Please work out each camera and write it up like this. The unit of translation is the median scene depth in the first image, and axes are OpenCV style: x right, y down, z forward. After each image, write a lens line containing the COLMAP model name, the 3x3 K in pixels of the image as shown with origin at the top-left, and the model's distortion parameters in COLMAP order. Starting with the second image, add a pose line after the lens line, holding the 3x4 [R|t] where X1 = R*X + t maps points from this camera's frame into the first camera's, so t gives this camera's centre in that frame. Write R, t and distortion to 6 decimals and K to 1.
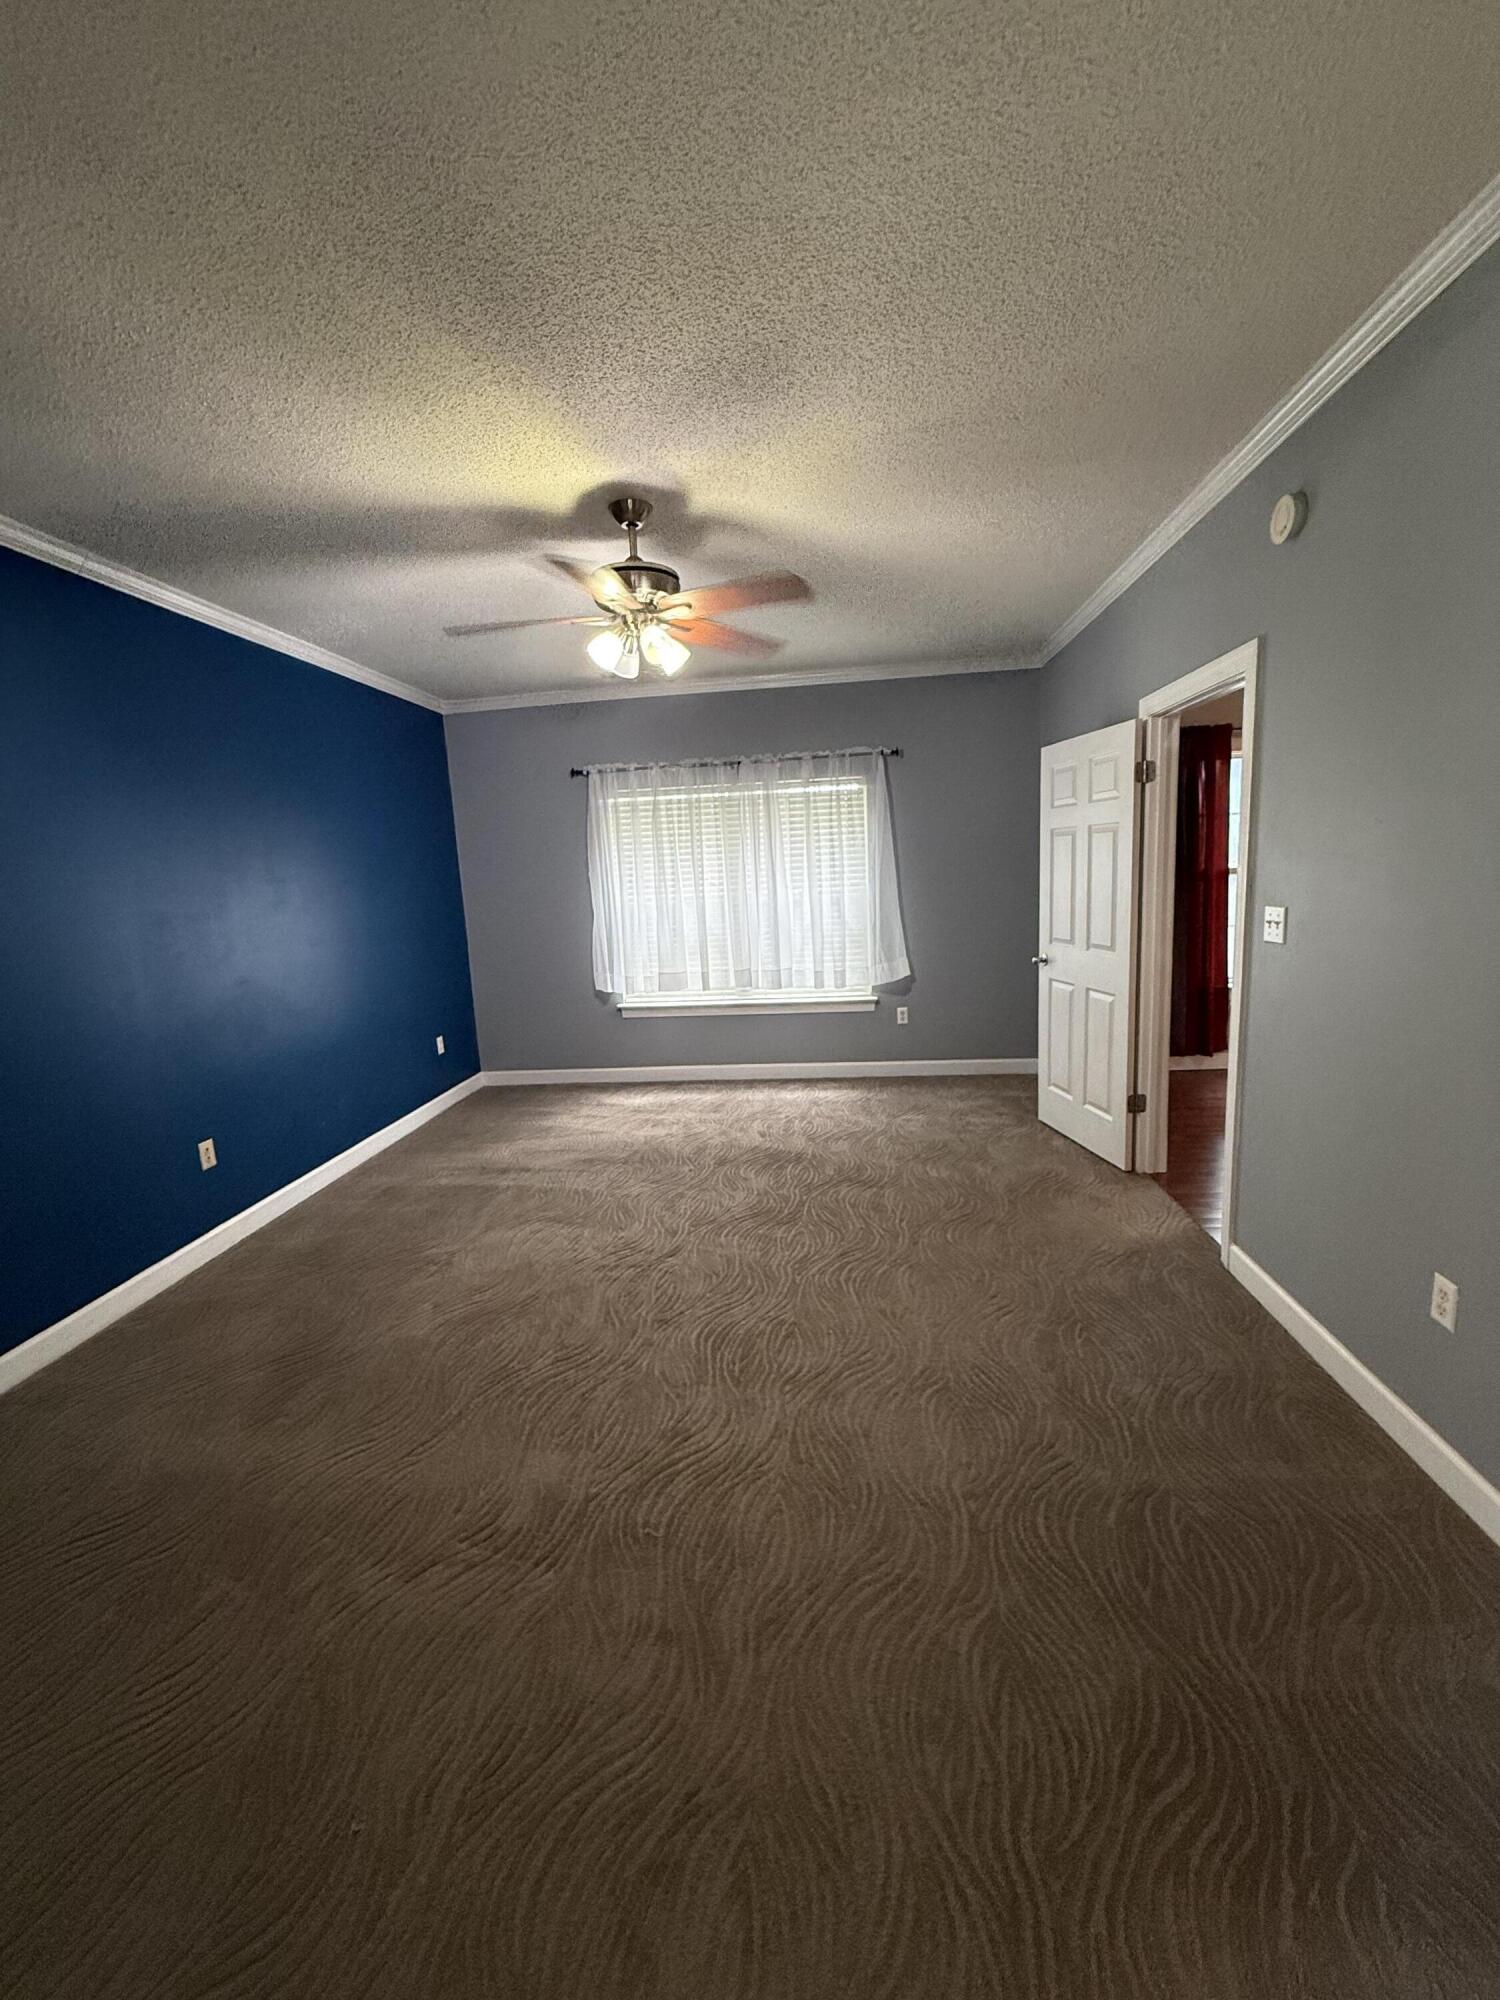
lens RADIAL K [[796.2, 0, 744.2], [0, 796.2, 993.2], [0, 0, 1]] dist [0.002210, 0.000053]
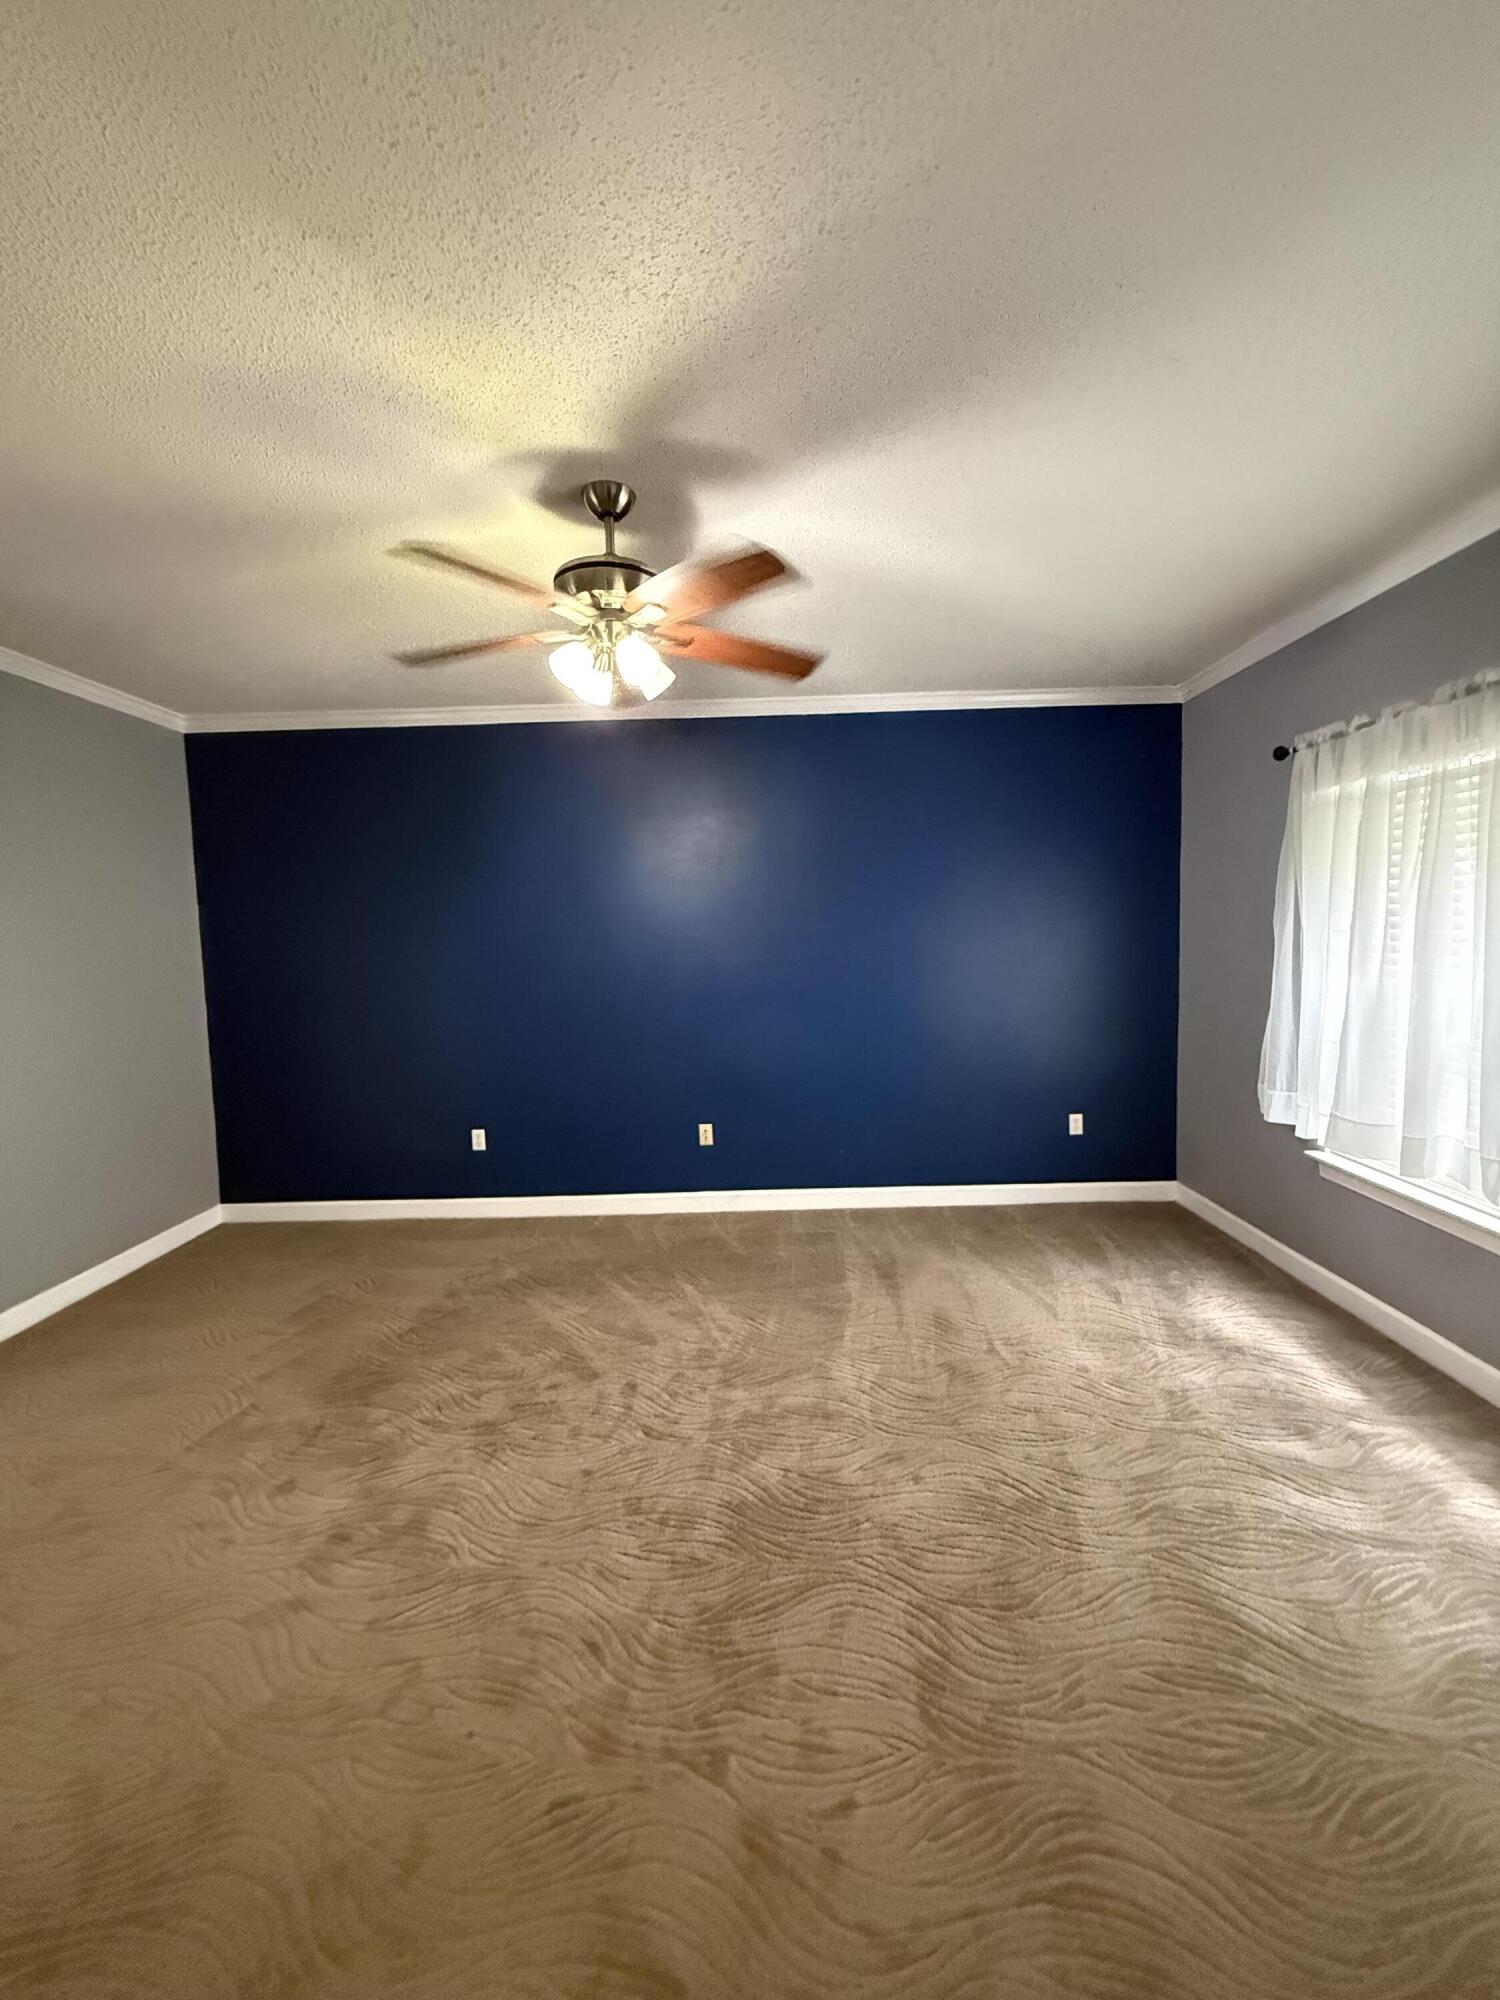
lens RADIAL K [[796.2, 0, 749.6], [0, 796.2, 1001.0], [0, 0, 1]] dist [0.002210, 0.000053]
pose [[0.103455, 0.138331, -0.984968, 0.401999], [-0.133069, 0.983304, 0.124121, -0.125915], [0.985693, 0.118228, 0.120135, 0.610384]]
